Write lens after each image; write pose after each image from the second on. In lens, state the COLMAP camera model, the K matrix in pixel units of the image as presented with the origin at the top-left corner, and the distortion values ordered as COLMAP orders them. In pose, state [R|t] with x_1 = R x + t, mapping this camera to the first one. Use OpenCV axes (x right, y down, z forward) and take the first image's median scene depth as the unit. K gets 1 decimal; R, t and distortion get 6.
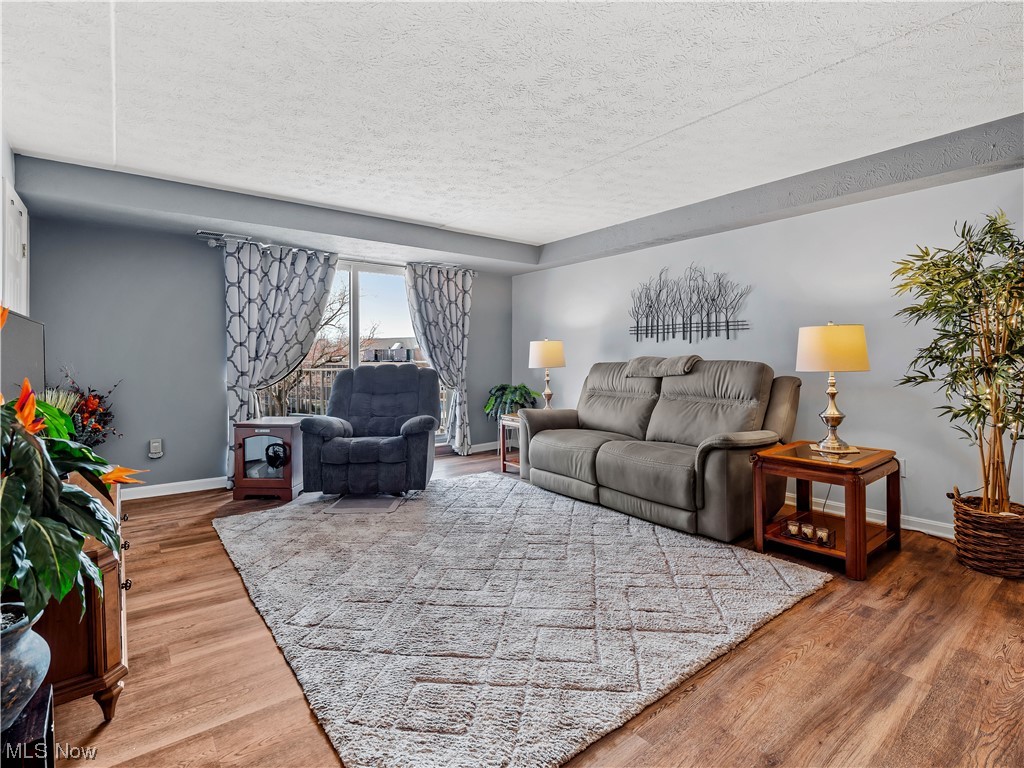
lens RADIAL K [[498.6, 0, 517.8], [0, 498.6, 370.8], [0, 0, 1]] dist [0.003157, -0.004200]
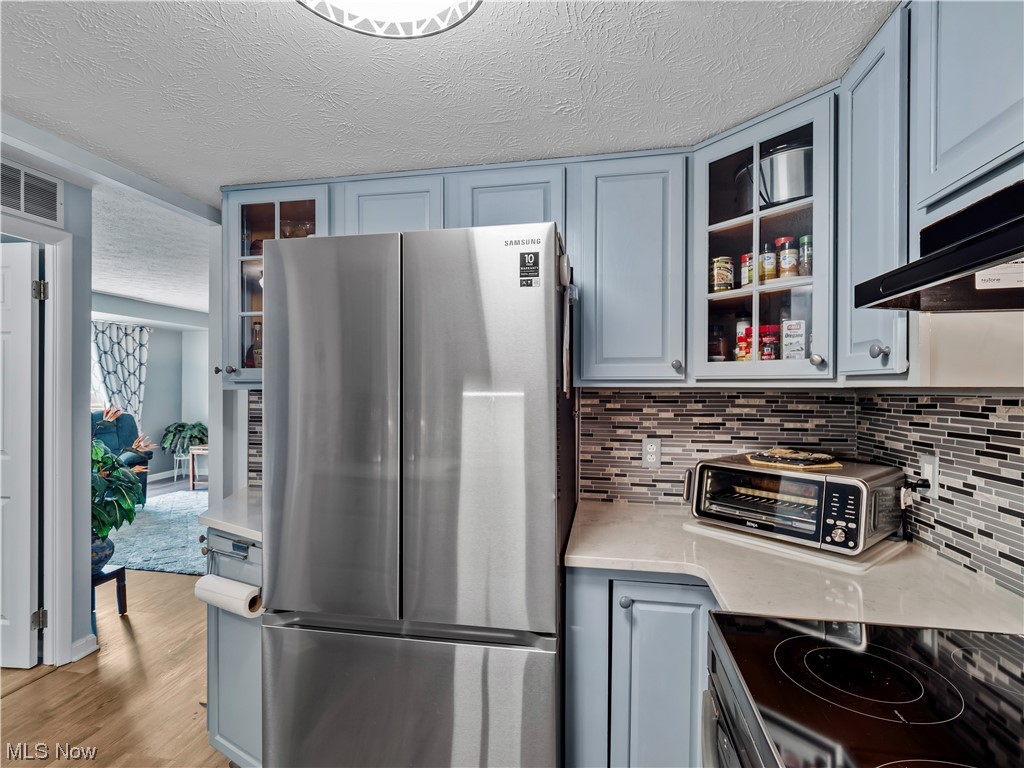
lens RADIAL K [[498.6, 0, 509.9], [0, 498.6, 388.3], [0, 0, 1]] dist [0.003157, -0.004200]
pose [[0.756363, 0.002093, 0.654149, -0.308433], [0.013144, 0.999744, -0.018397, -0.034092], [-0.654020, 0.022513, 0.756142, -0.641725]]
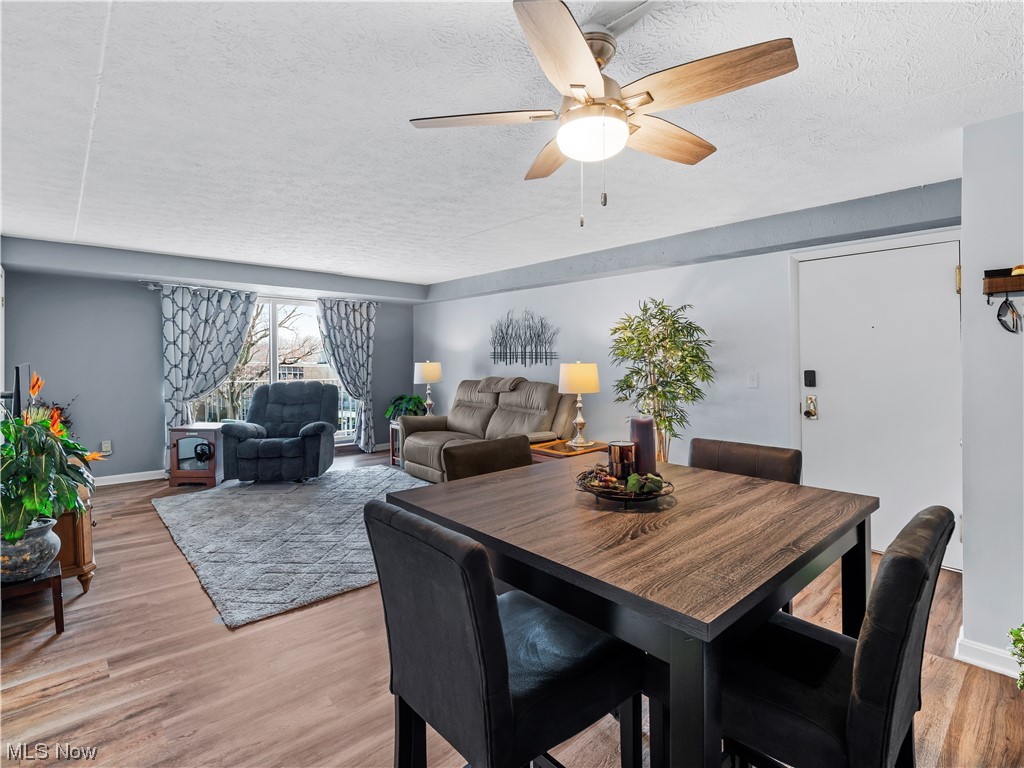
lens RADIAL K [[498.6, 0, 518.8], [0, 498.6, 379.6], [0, 0, 1]] dist [0.003157, -0.004200]
pose [[0.997373, 0.002551, 0.072390, 0.244073], [-0.003667, 0.999876, 0.015283, -0.044427], [-0.072342, -0.015508, 0.997259, -0.359191]]
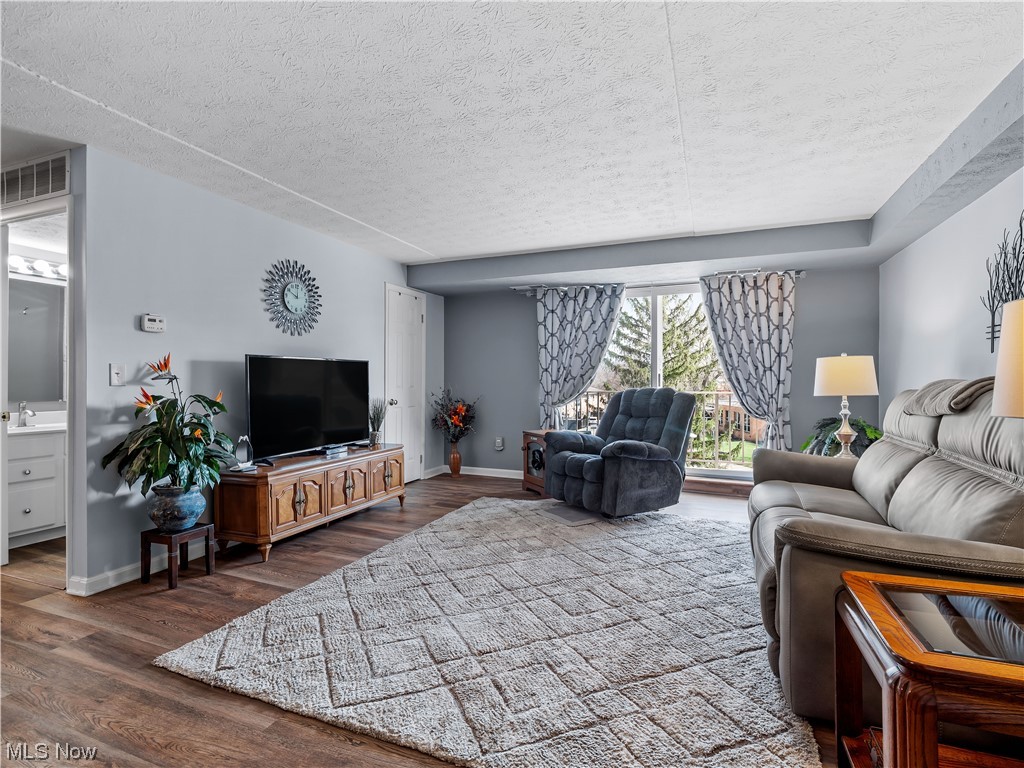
lens RADIAL K [[498.6, 0, 517.1], [0, 498.6, 383.8], [0, 0, 1]] dist [0.003157, -0.004200]
pose [[0.503016, 0.004085, -0.864267, 0.527949], [-0.027158, 0.999570, -0.011081, -0.002640], [0.863850, 0.029046, 0.502911, 0.324712]]
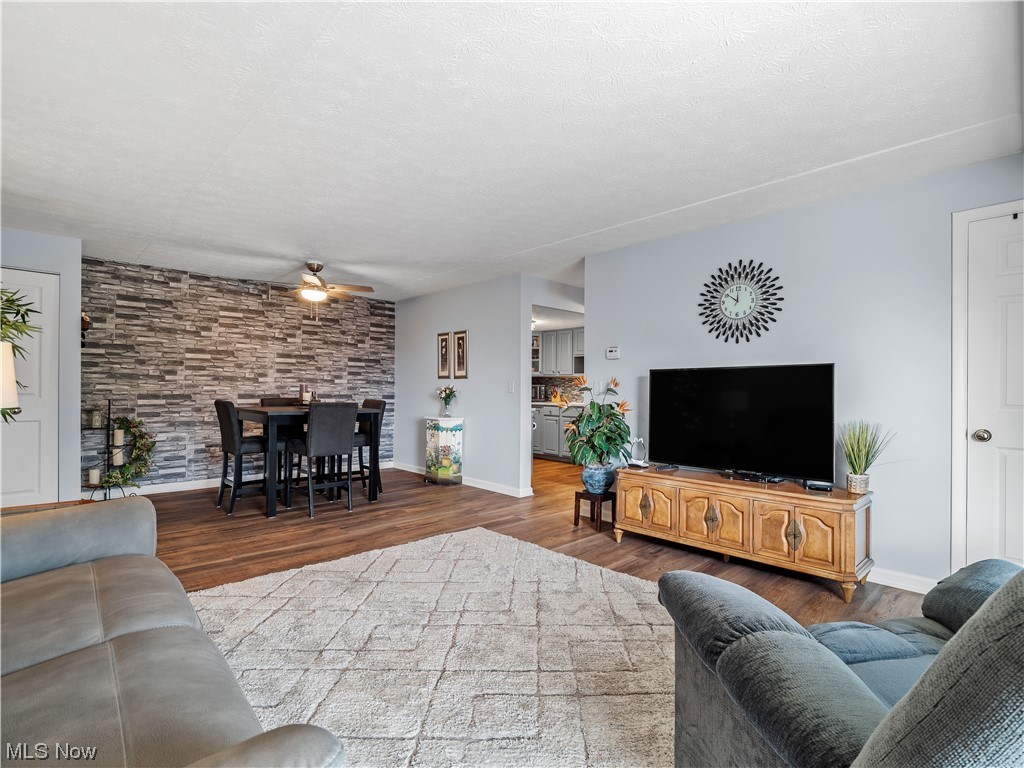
lens RADIAL K [[498.6, 0, 513.3], [0, 498.6, 392.7], [0, 0, 1]] dist [0.003157, -0.004200]
pose [[-0.995695, -0.002090, -0.092668, -0.038807], [-0.005528, 0.999305, 0.036863, -0.037200], [0.092526, 0.037217, -0.995014, 1.259073]]
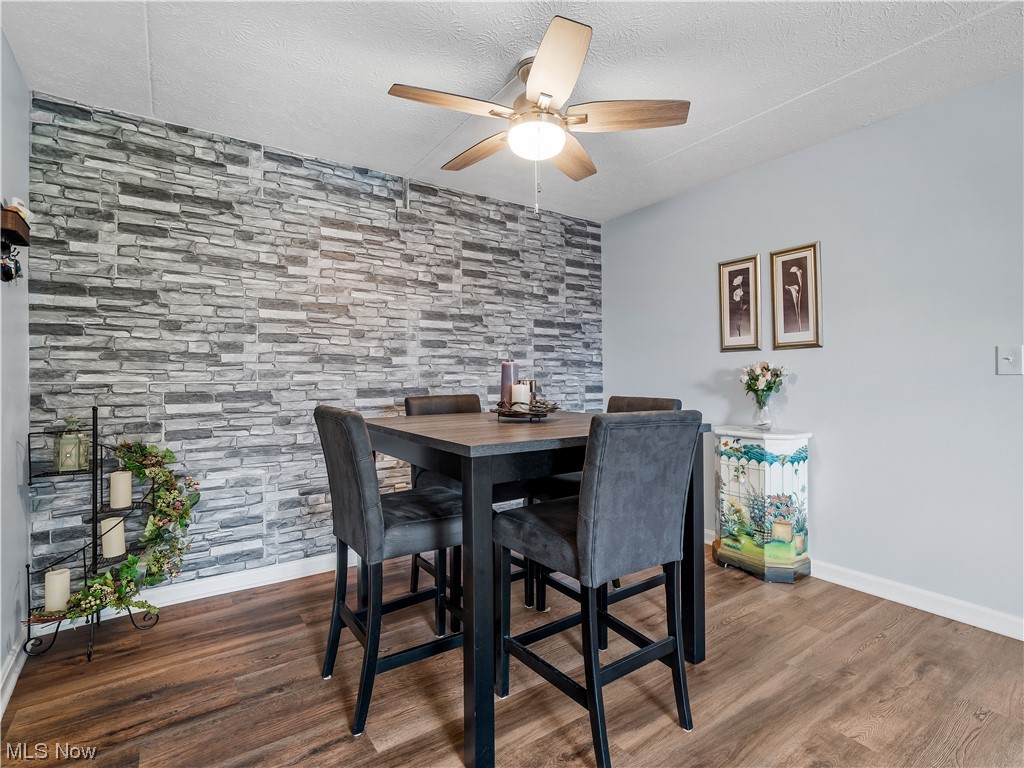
lens RADIAL K [[498.6, 0, 508.7], [0, 498.6, 378.2], [0, 0, 1]] dist [0.003157, -0.004200]
pose [[-0.996706, 0.016708, 0.079361, 0.321543], [0.019009, 0.999418, 0.028320, -0.009271], [-0.078842, 0.029736, -0.996444, 0.499302]]
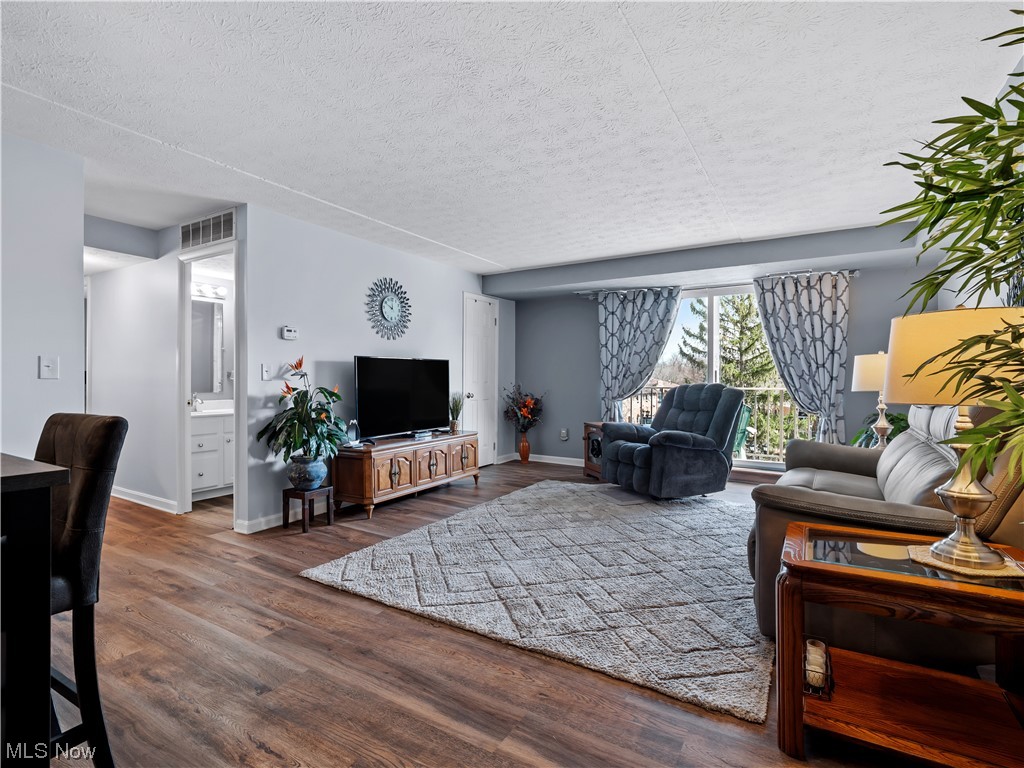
lens RADIAL K [[498.6, 0, 515.8], [0, 498.6, 383.8], [0, 0, 1]] dist [0.003157, -0.004200]
pose [[0.356124, 0.011568, -0.934367, 0.679952], [-0.030392, 0.999538, 0.000792, -0.000774], [0.933944, 0.028115, 0.356311, 0.296659]]
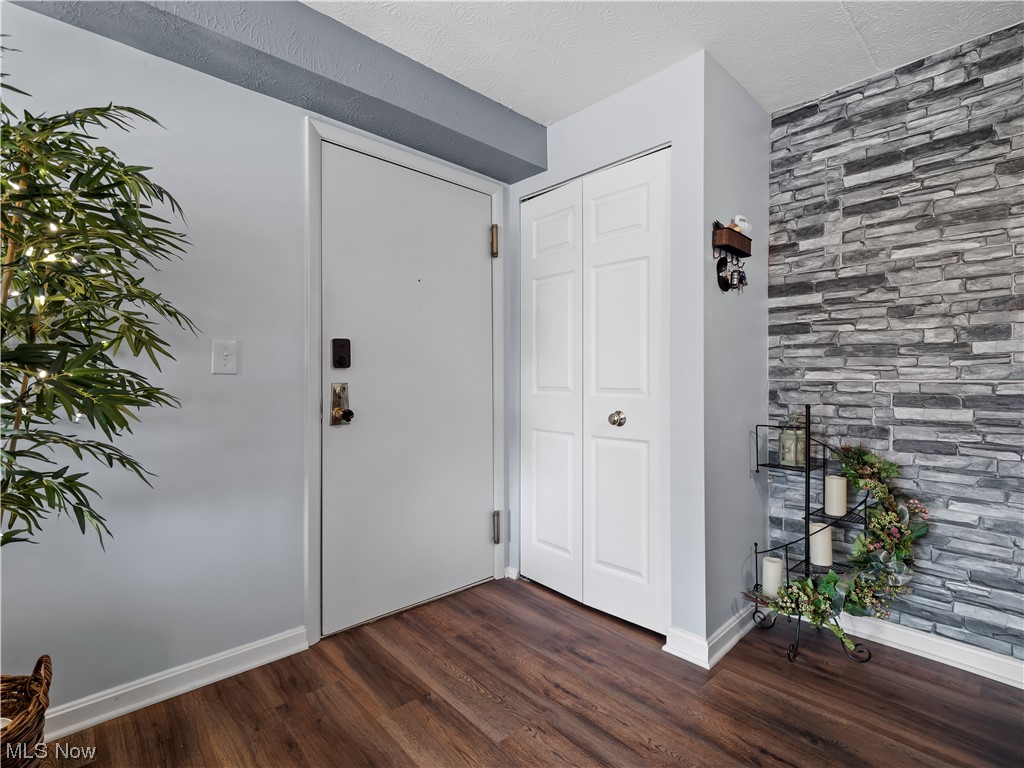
lens RADIAL K [[498.6, 0, 518.5], [0, 498.6, 376.4], [0, 0, 1]] dist [0.003157, -0.004200]
pose [[-0.076295, 0.010694, 0.997028, 0.309000], [0.031613, 0.999466, -0.008301, -0.007115], [-0.996584, 0.030886, -0.076593, 0.351491]]
